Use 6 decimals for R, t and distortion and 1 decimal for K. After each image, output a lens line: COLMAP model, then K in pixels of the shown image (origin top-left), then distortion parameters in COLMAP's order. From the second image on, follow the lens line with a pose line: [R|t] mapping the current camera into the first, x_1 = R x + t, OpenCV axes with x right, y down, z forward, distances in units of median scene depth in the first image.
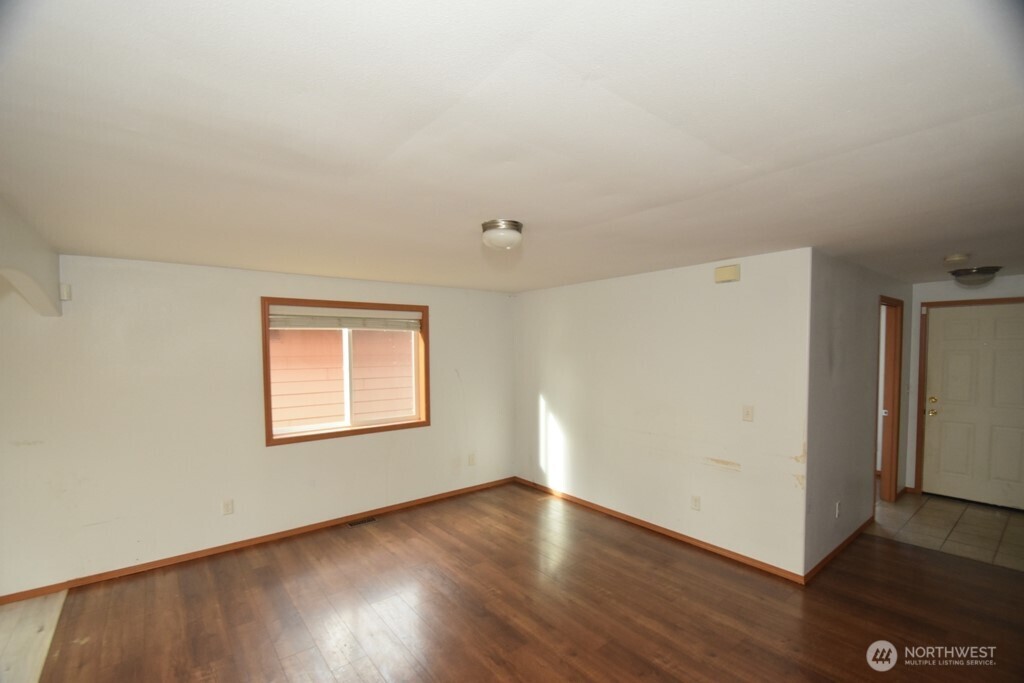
lens RADIAL K [[447.1, 0, 504.7], [0, 447.1, 369.8], [0, 0, 1]] dist [0.011552, -0.014668]
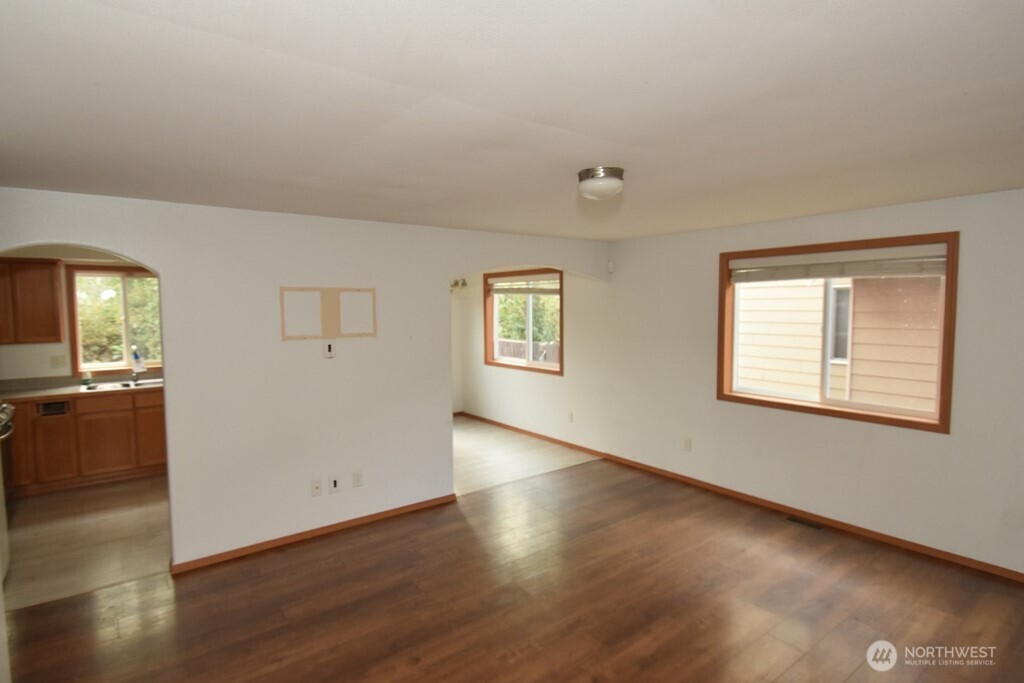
lens RADIAL K [[523.3, 0, 483.3], [0, 523.3, 339.9], [0, 0, 1]] dist [0.007948, 0.000002]
pose [[-0.040975, 0.074602, -0.996371, 0.712819], [-0.041196, 0.996235, 0.076286, -0.036153], [0.998311, 0.044173, -0.037747, 0.532080]]
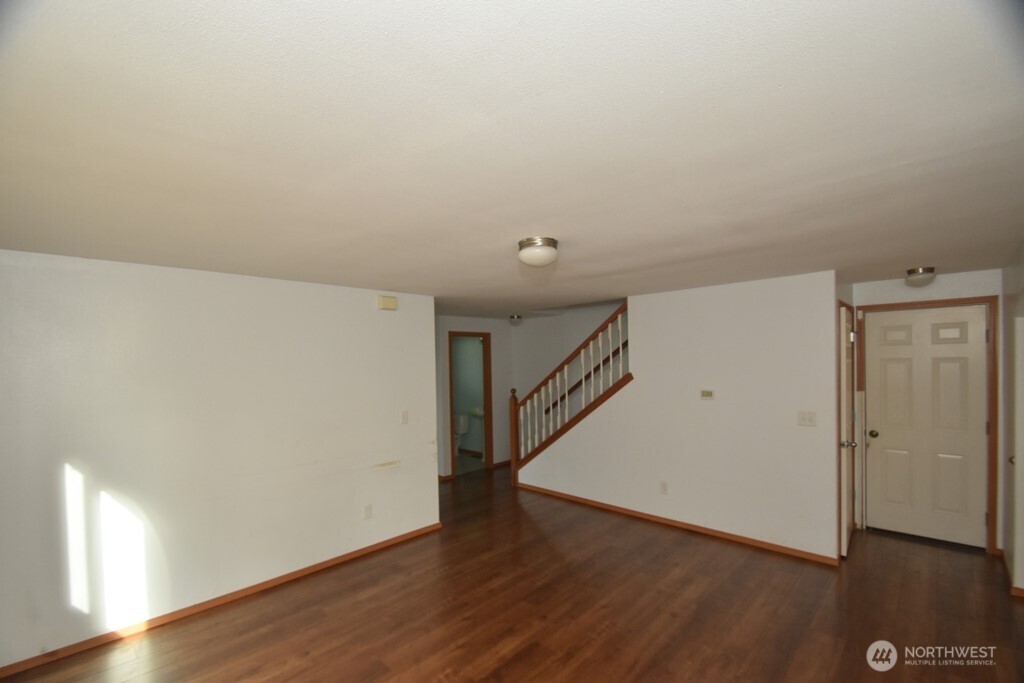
lens RADIAL K [[447.1, 0, 504.7], [0, 447.1, 369.8], [0, 0, 1]] dist [0.011552, -0.014668]
pose [[-0.140706, -0.005299, 0.990037, -0.669228], [0.068835, 0.997513, 0.015122, -0.031438], [-0.987656, 0.070277, -0.139992, 0.811758]]
